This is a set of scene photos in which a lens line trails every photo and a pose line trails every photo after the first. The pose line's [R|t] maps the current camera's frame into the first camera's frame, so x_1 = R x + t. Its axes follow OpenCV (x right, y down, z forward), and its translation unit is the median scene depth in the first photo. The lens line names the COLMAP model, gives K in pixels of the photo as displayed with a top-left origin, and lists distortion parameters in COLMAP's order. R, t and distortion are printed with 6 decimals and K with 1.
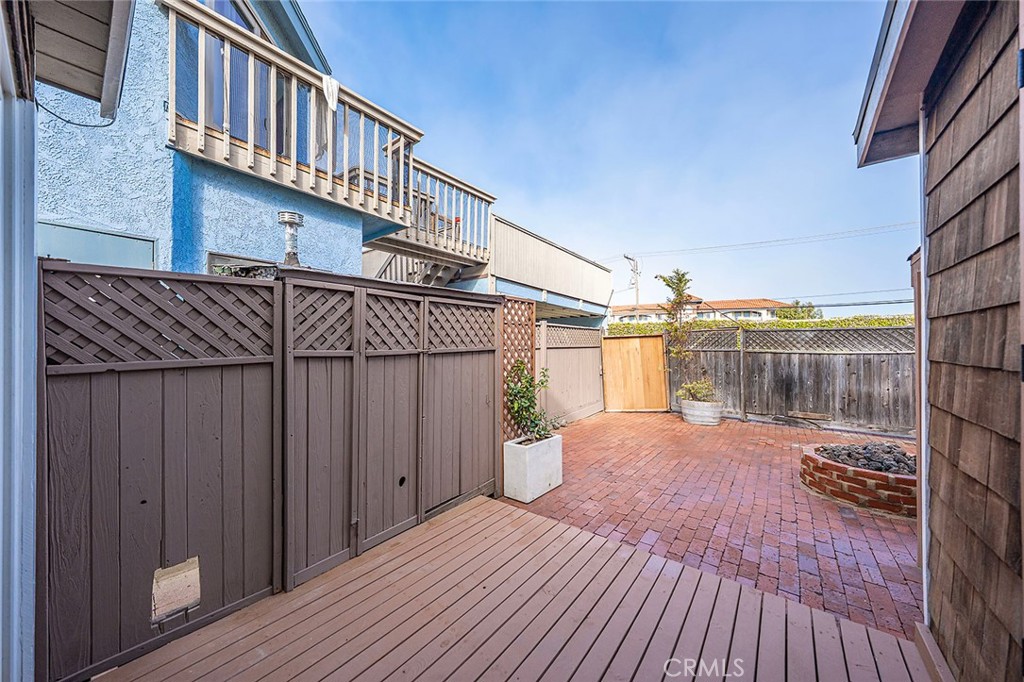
lens RADIAL K [[355.3, 0, 508.1], [0, 355.3, 343.4], [0, 0, 1]] dist [-0.000937, -0.000113]
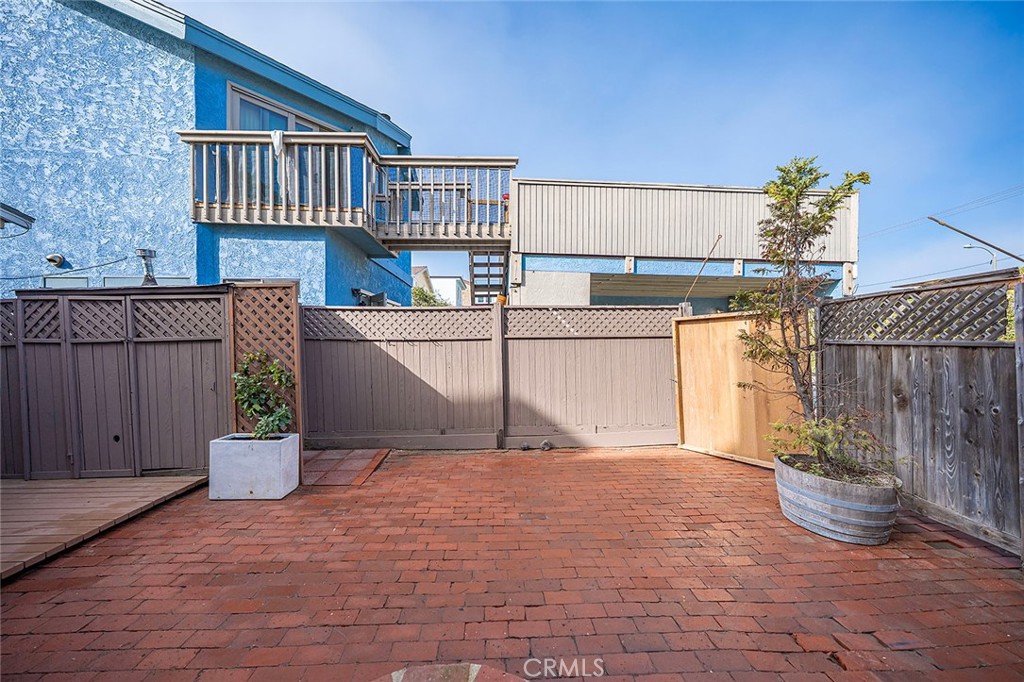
lens RADIAL K [[347.4, 0, 507.8], [0, 347.4, 340.7], [0, 0, 1]] dist [-0.001948, 0.000238]
pose [[0.653185, 0.003548, -0.757190, 0.649730], [0.008627, 0.999889, 0.012127, 0.008836], [0.757149, -0.014454, 0.653082, 0.507322]]
